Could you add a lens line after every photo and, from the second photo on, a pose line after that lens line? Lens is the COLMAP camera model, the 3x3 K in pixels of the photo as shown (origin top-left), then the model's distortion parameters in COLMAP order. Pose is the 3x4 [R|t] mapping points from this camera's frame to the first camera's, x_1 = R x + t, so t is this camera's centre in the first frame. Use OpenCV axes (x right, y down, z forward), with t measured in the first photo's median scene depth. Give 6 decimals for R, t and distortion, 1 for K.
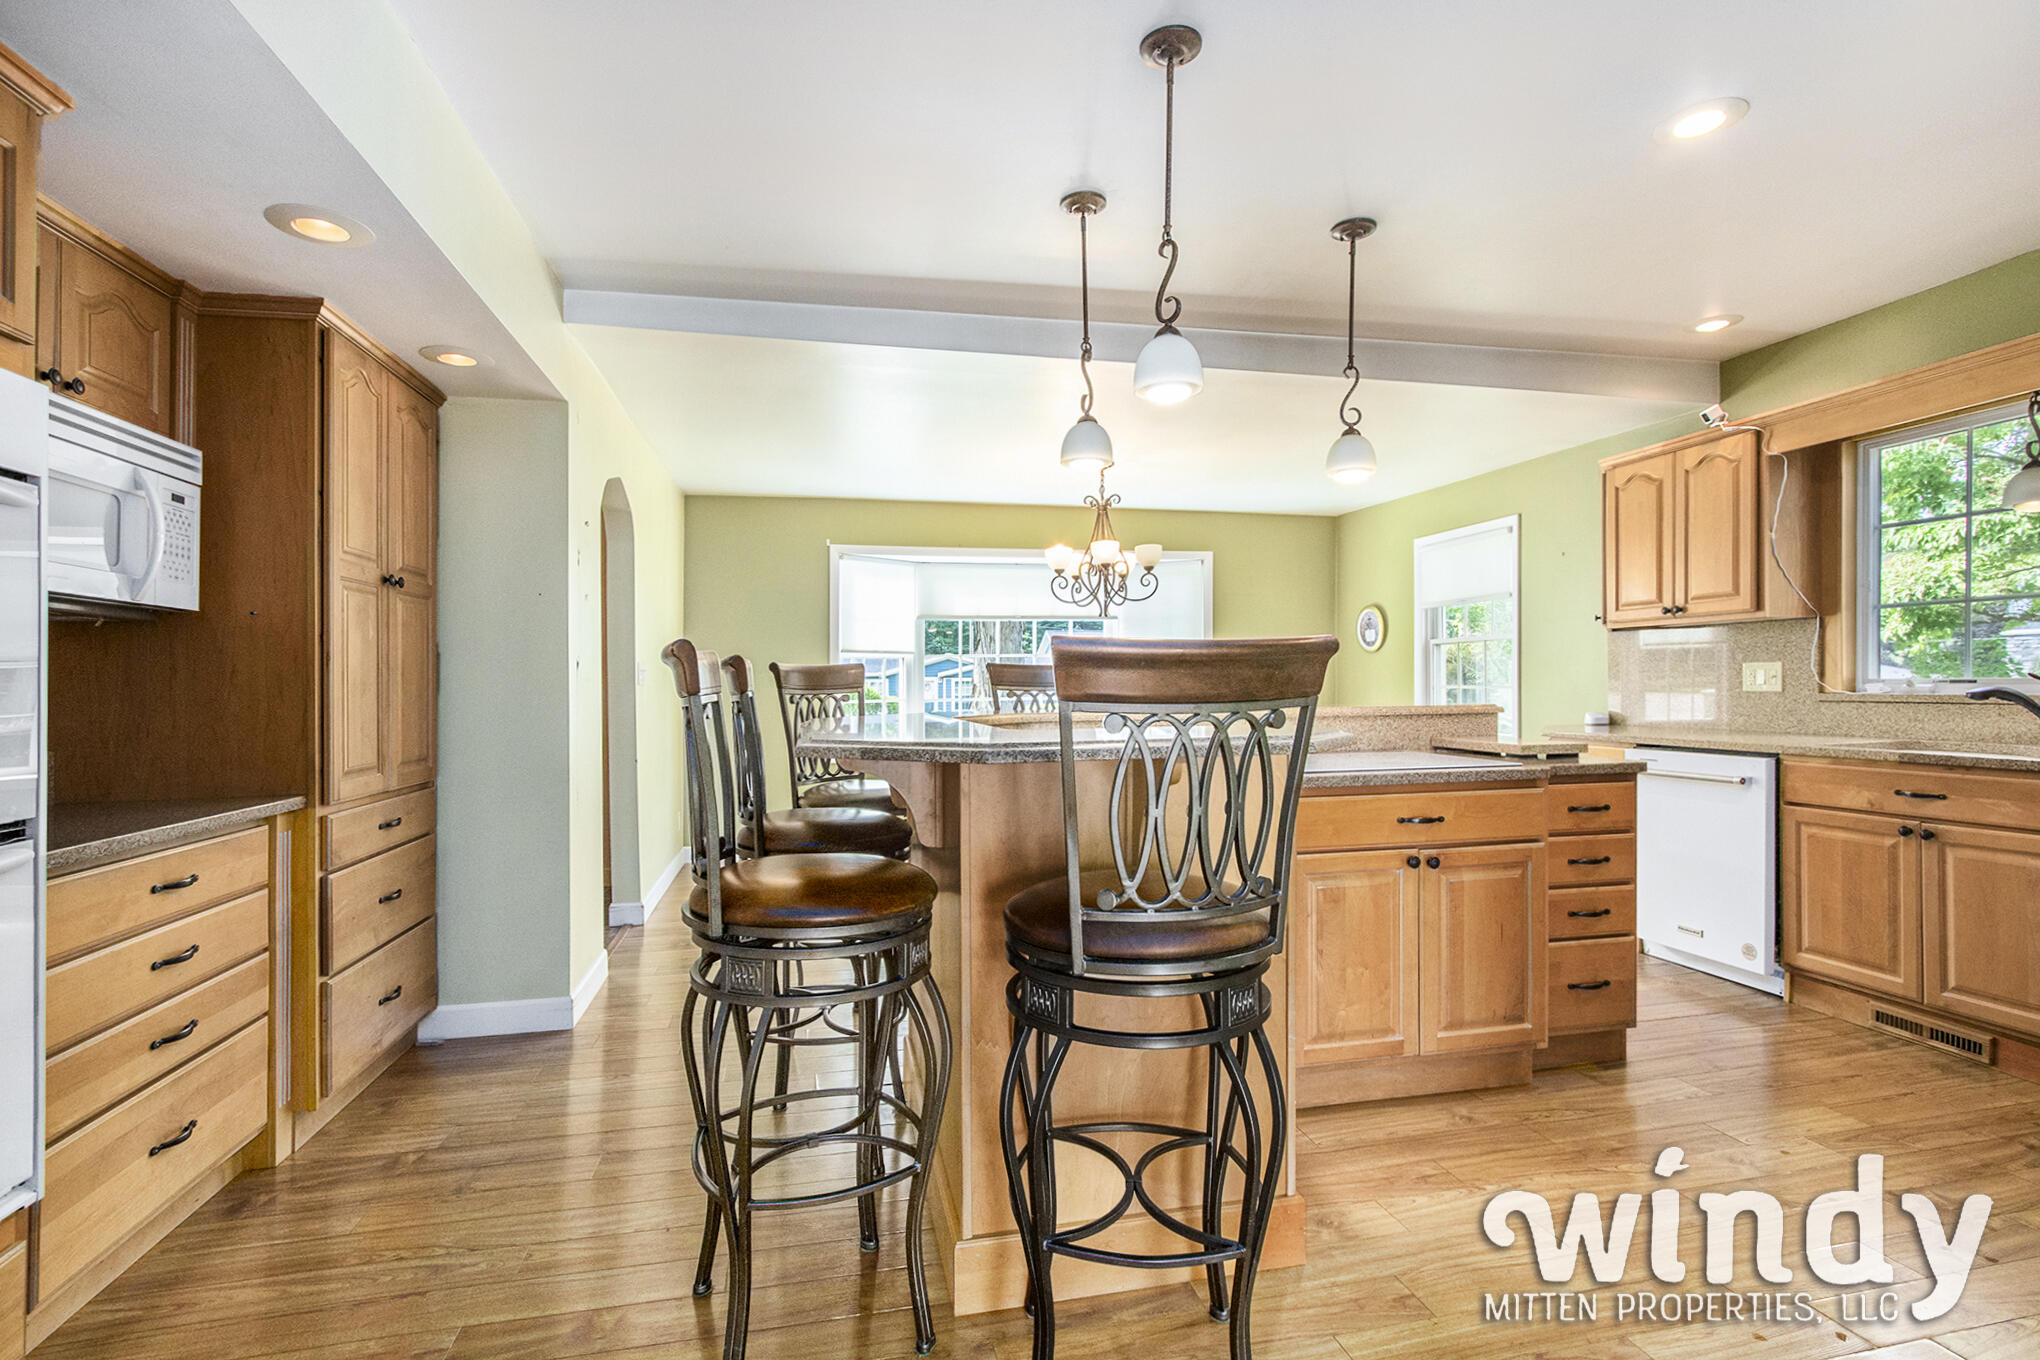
lens RADIAL K [[952.9, 0, 1010.2], [0, 952.9, 679.2], [0, 0, 1]] dist [-0.014462, -0.000218]
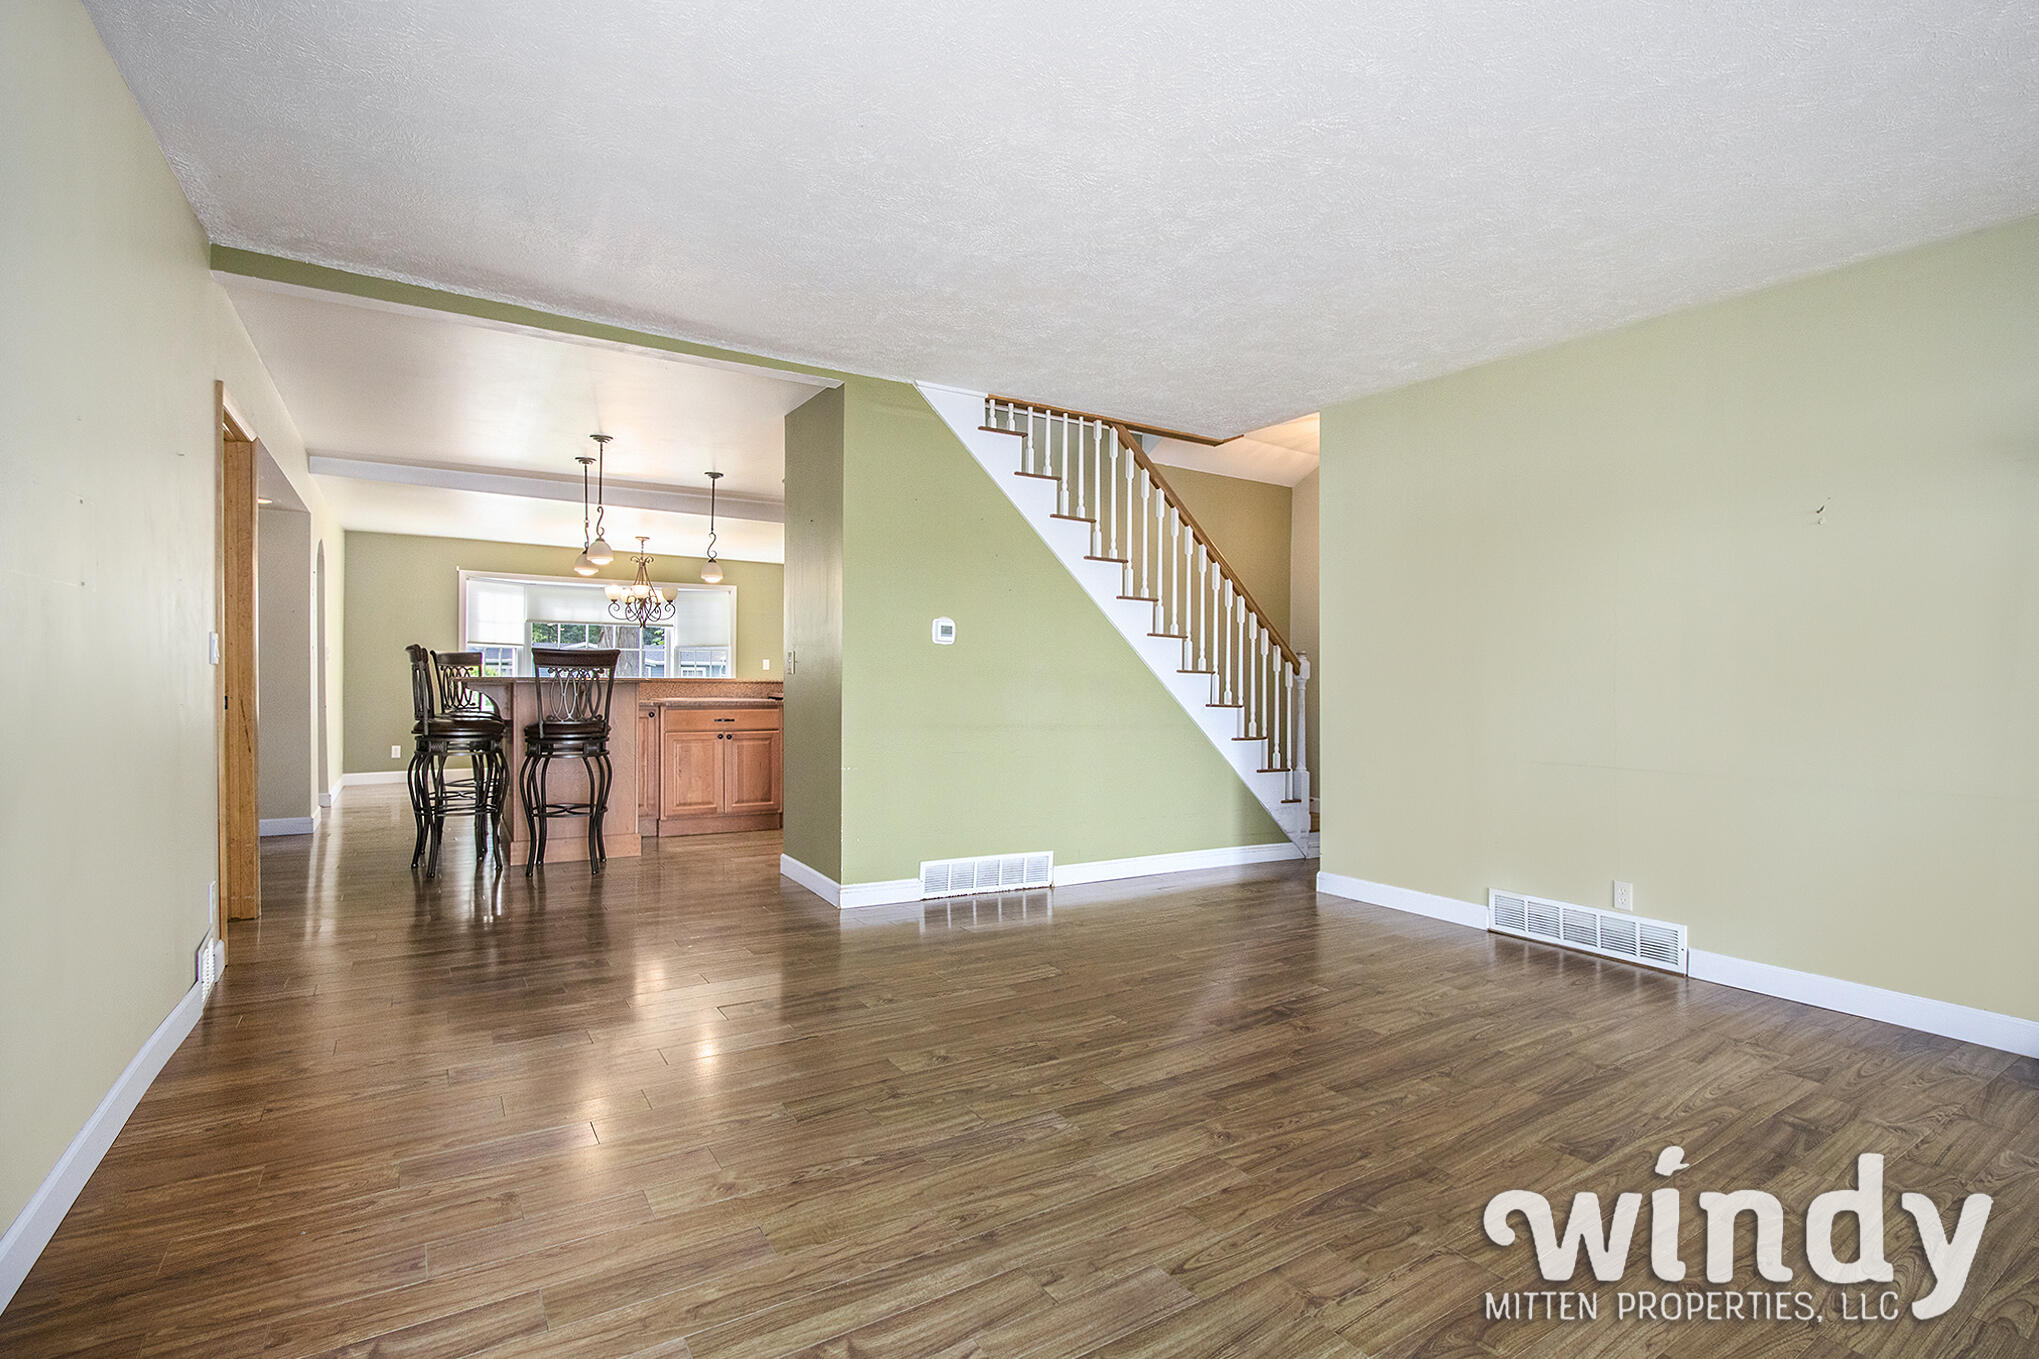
lens RADIAL K [[952.4, 0, 1009.7], [0, 952.4, 678.7], [0, 0, 1]] dist [-0.014462, -0.000218]
pose [[0.940063, 0.016111, 0.340620, 0.263422], [-0.017839, 0.999839, 0.001942, 0.018402], [-0.340533, -0.007902, 0.940199, -1.533427]]
